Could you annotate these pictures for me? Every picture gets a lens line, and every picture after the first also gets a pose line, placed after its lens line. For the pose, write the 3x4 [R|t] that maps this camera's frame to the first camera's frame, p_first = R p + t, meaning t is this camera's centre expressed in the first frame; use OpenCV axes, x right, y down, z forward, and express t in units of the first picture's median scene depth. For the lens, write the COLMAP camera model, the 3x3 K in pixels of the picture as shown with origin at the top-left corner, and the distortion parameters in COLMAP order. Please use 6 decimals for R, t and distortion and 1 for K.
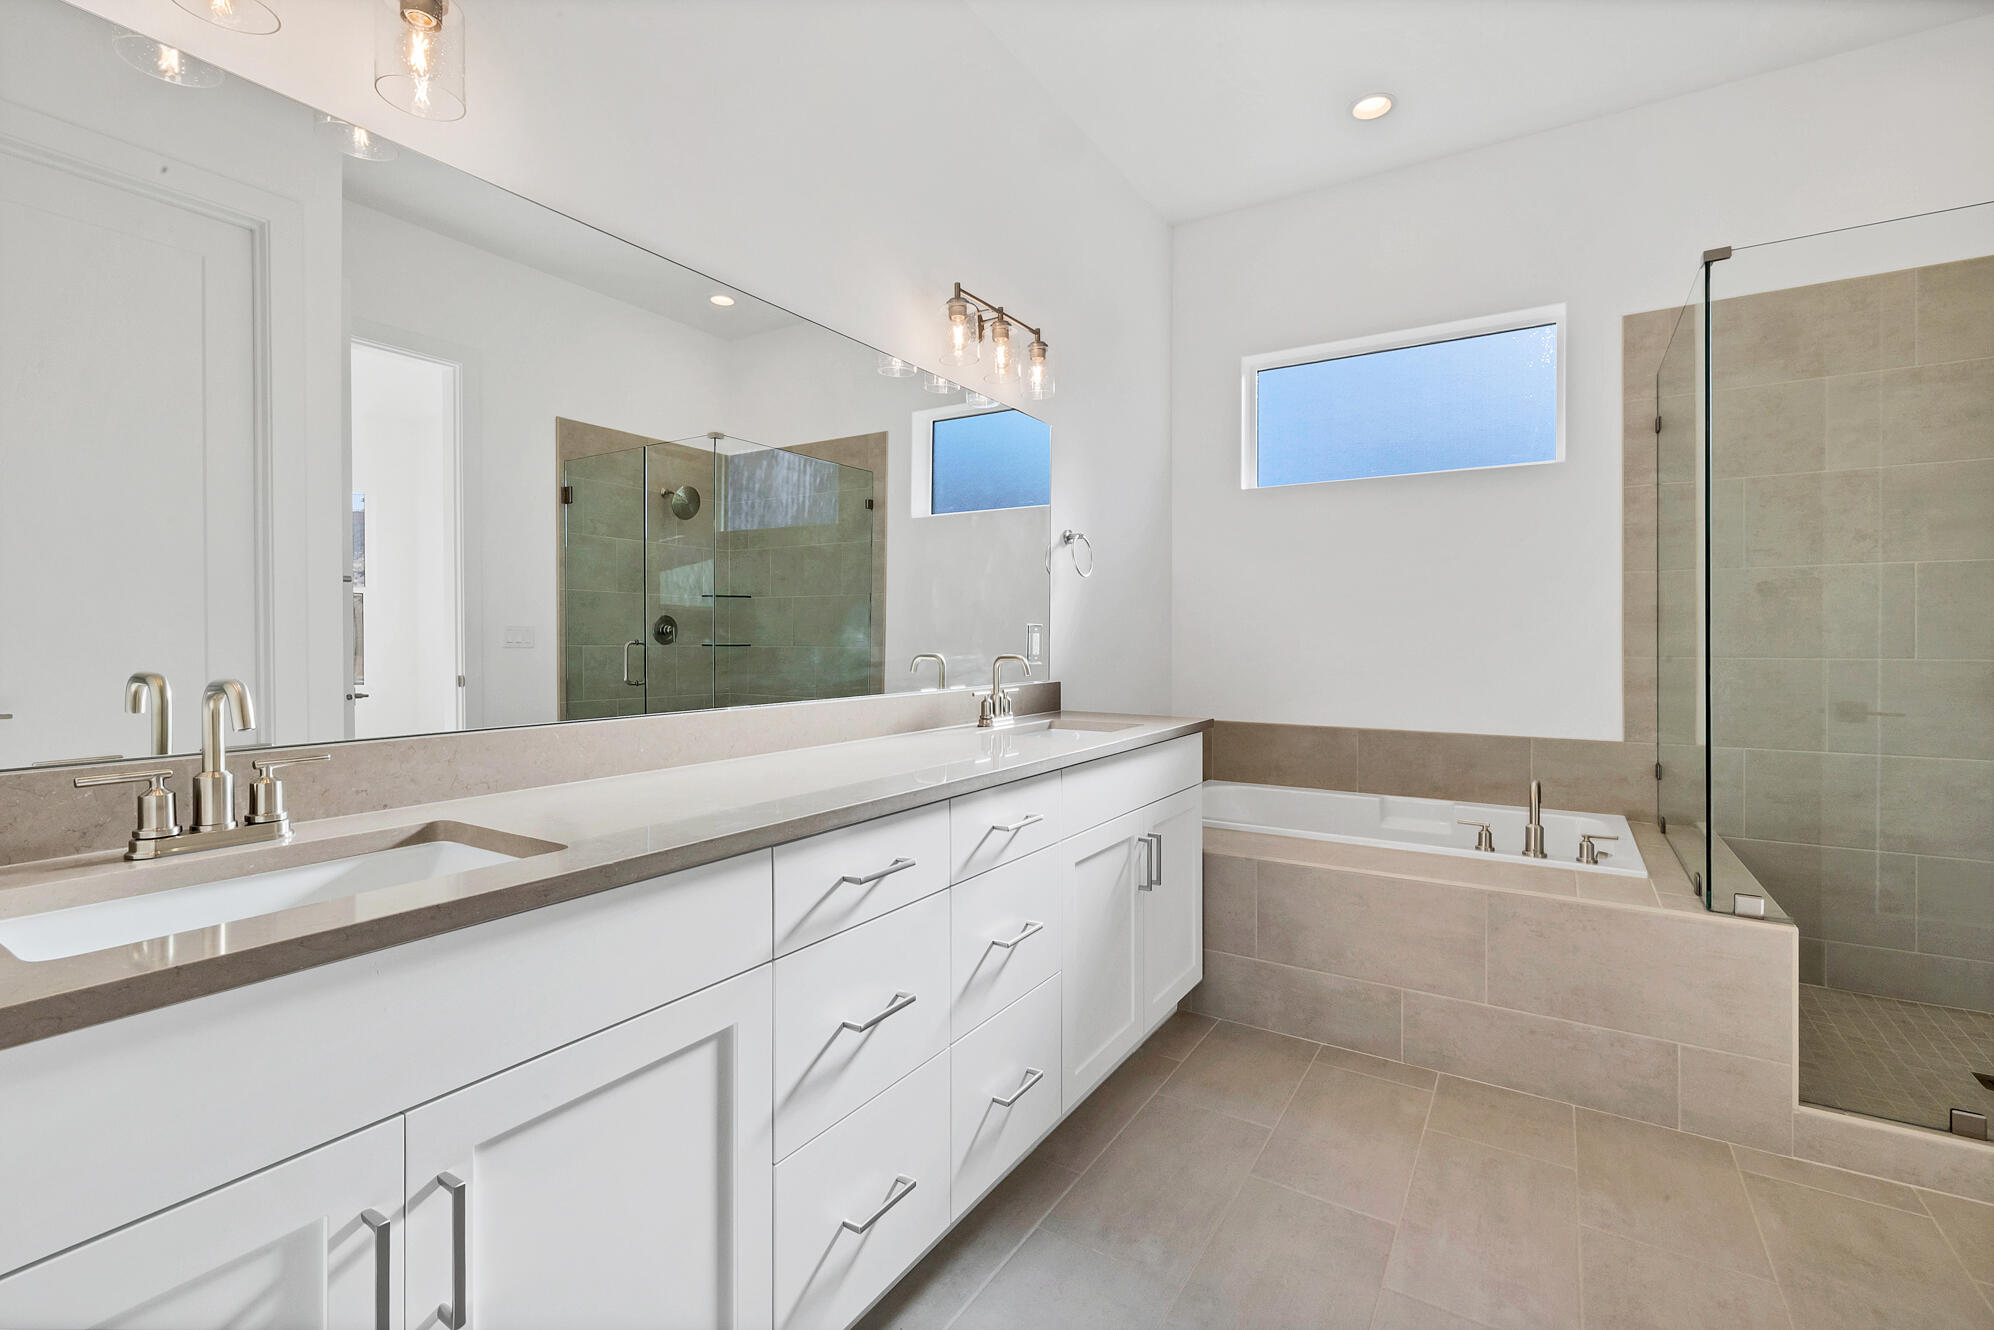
lens RADIAL K [[866.4, 0, 1008.2], [0, 866.4, 645.9], [0, 0, 1]] dist [-0.001065, 0.000107]
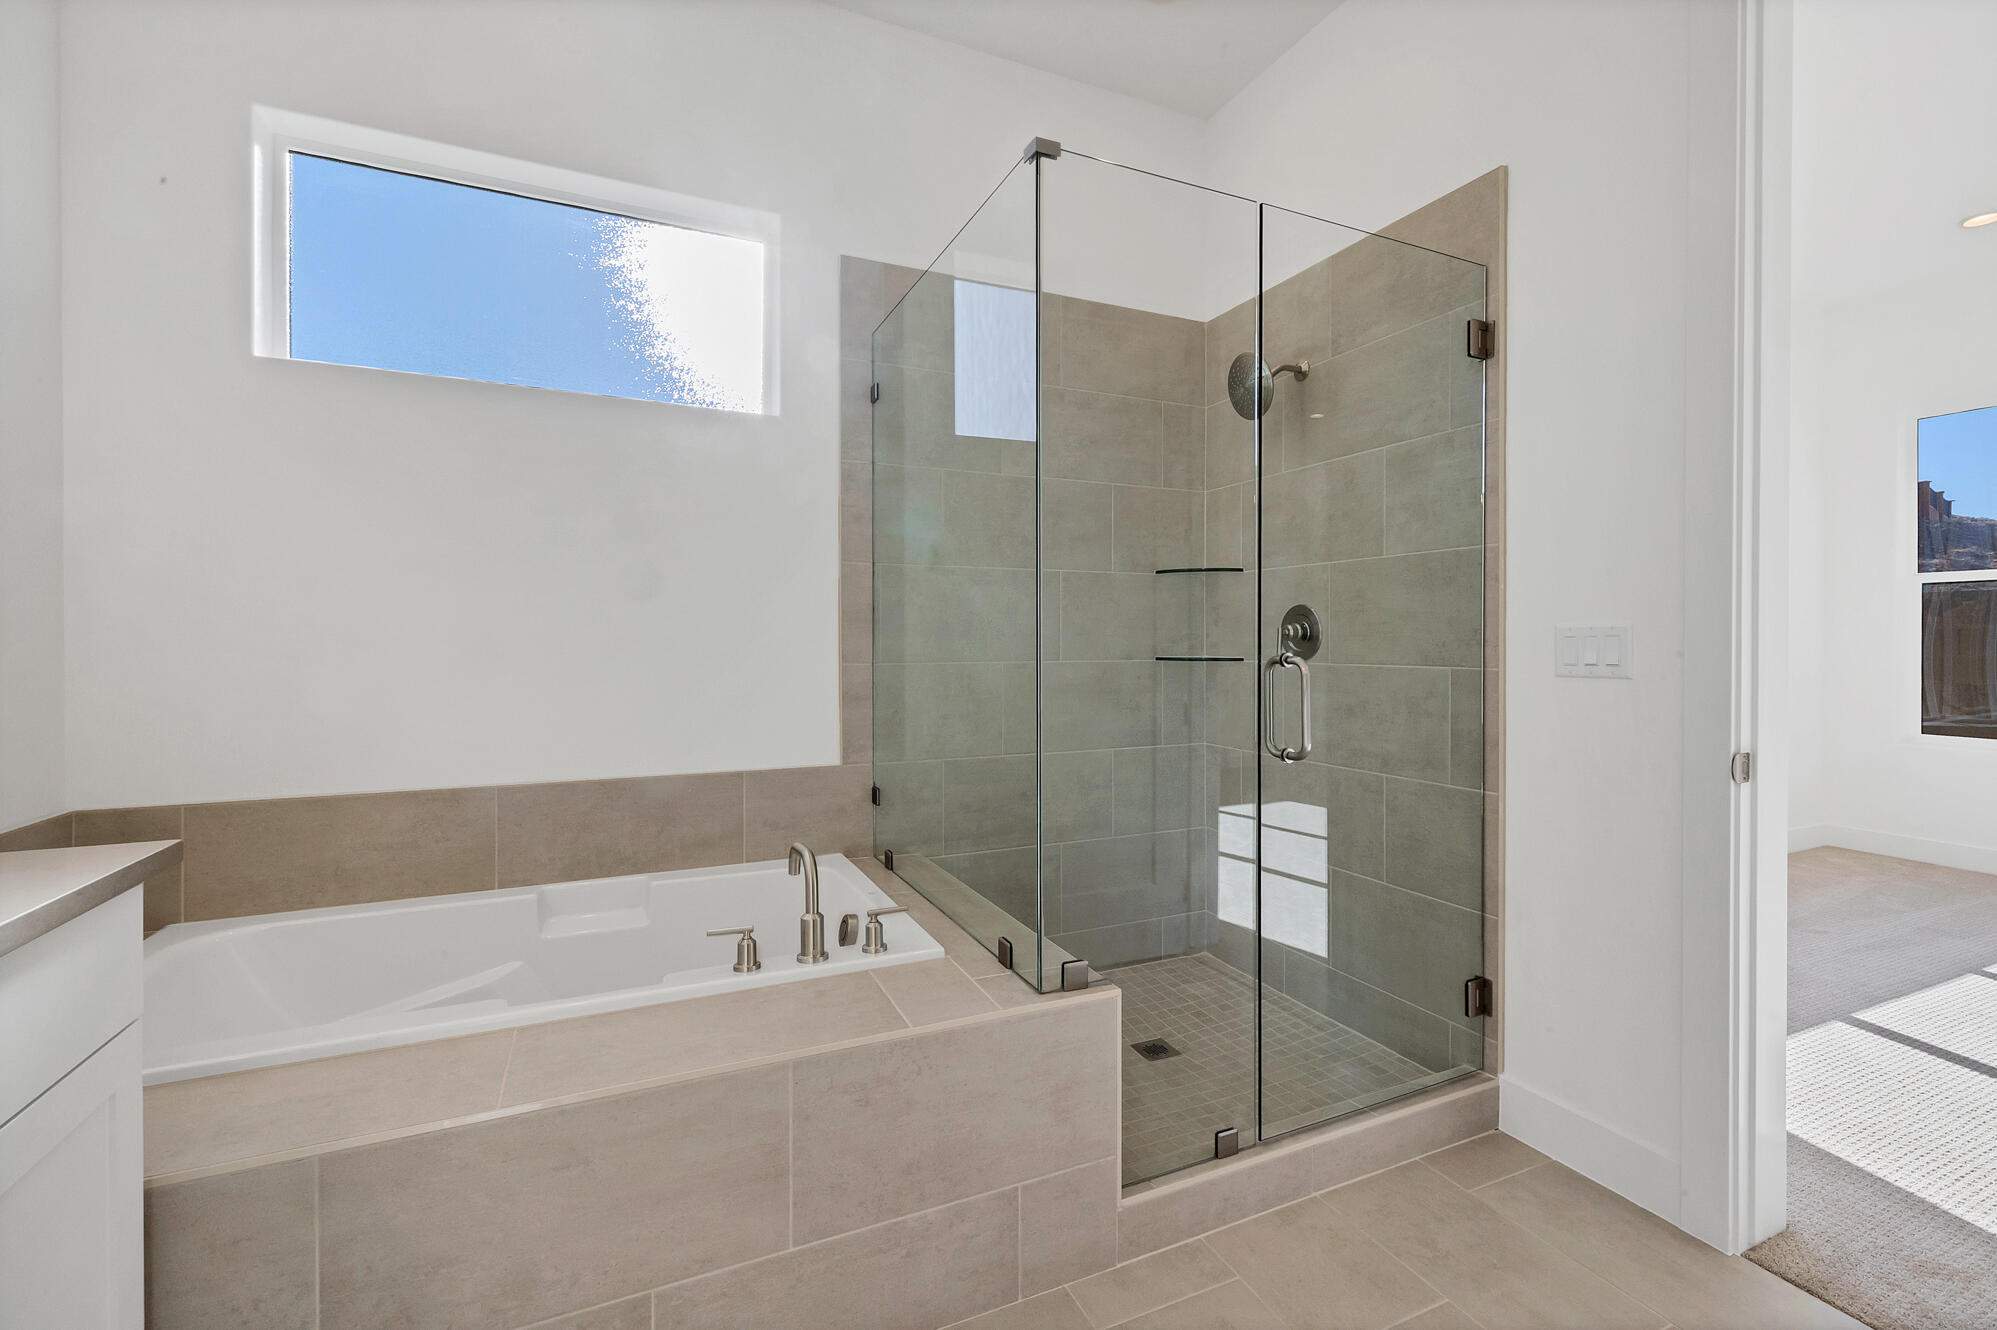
lens RADIAL K [[867.7, 0, 1009.8], [0, 867.7, 645.9], [0, 0, 1]] dist [-0.001065, 0.000107]
pose [[0.548579, -0.003936, 0.836089, 0.108082], [0.005358, 0.999985, 0.001192, -0.004998], [-0.836081, 0.003826, 0.548592, 0.441226]]
